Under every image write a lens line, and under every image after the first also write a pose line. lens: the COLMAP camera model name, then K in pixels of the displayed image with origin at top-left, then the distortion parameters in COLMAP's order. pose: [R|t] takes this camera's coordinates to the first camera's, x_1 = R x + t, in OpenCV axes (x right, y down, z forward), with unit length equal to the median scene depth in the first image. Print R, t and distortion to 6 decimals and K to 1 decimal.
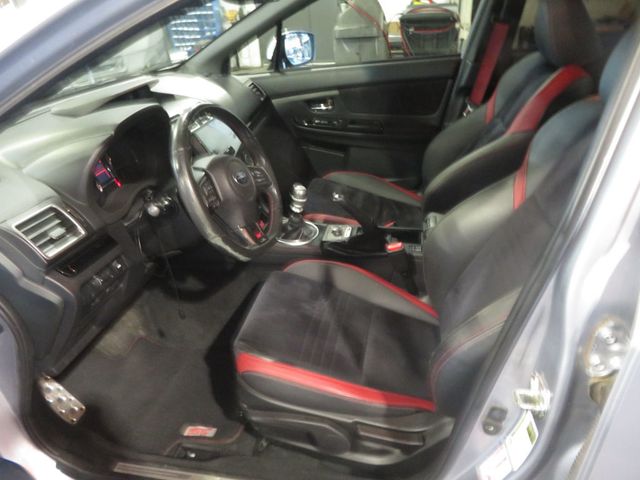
lens RADIAL K [[438.5, 0, 321.8], [0, 438.5, 225.0], [0, 0, 1]] dist [-0.025852, 0.001412]
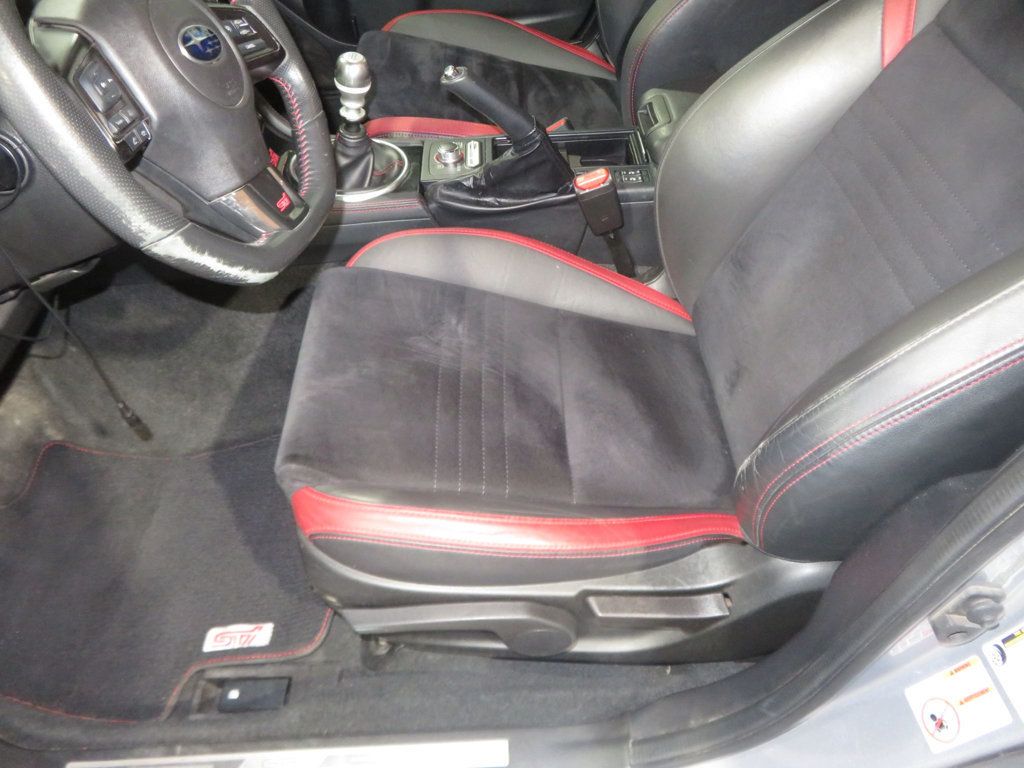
lens RADIAL K [[736.2, 0, 513.7], [0, 736.2, 371.7], [0, 0, 1]] dist [-0.006162, -0.001166]
pose [[0.977108, -0.157767, 0.142724, -0.052924], [0.102641, 0.937215, 0.333306, -0.026711], [-0.186348, -0.311027, 0.931953, 0.272391]]
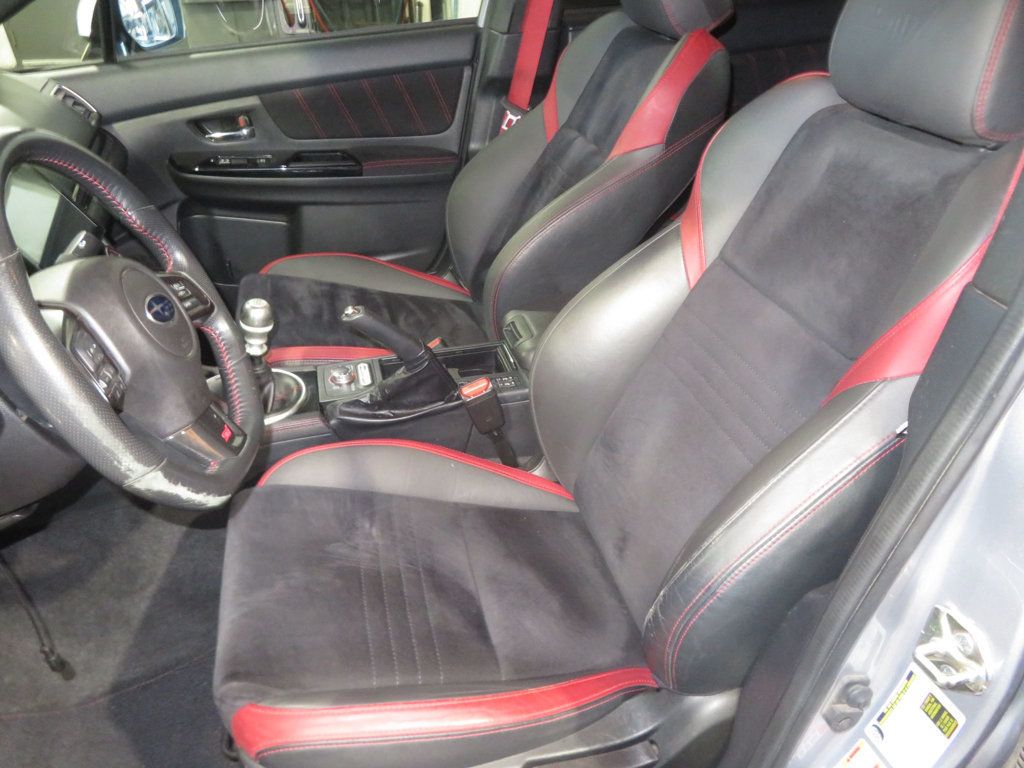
lens RADIAL K [[719.6, 0, 512.7], [0, 719.6, 365.5], [0, 0, 1]] dist [-0.019438, 0.005915]
pose [[0.906540, -0.187285, 0.378297, -0.120543], [0.164811, 0.982094, 0.091261, -0.050885], [-0.388615, -0.020384, 0.921175, 0.205391]]
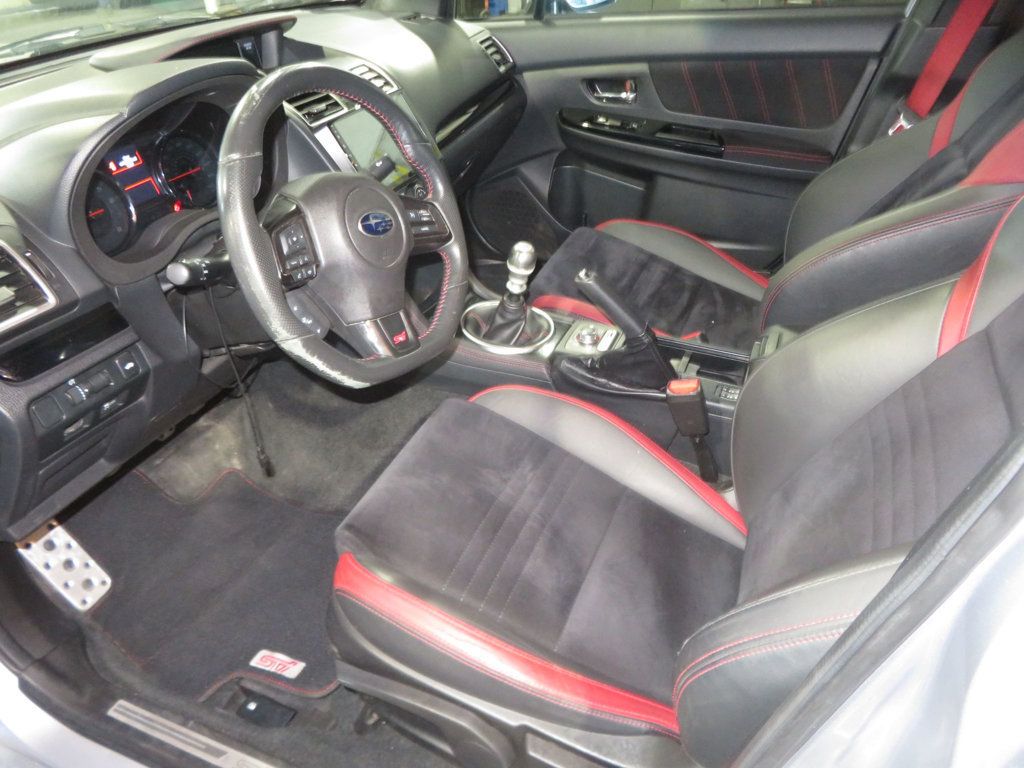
lens RADIAL K [[719.6, 0, 512.7], [0, 719.6, 365.5], [0, 0, 1]] dist [-0.019438, 0.005915]
pose [[0.979552, 0.138866, -0.145582, 0.095935], [-0.122800, 0.985850, 0.114108, -0.049080], [0.159368, -0.093897, 0.982744, 0.155856]]
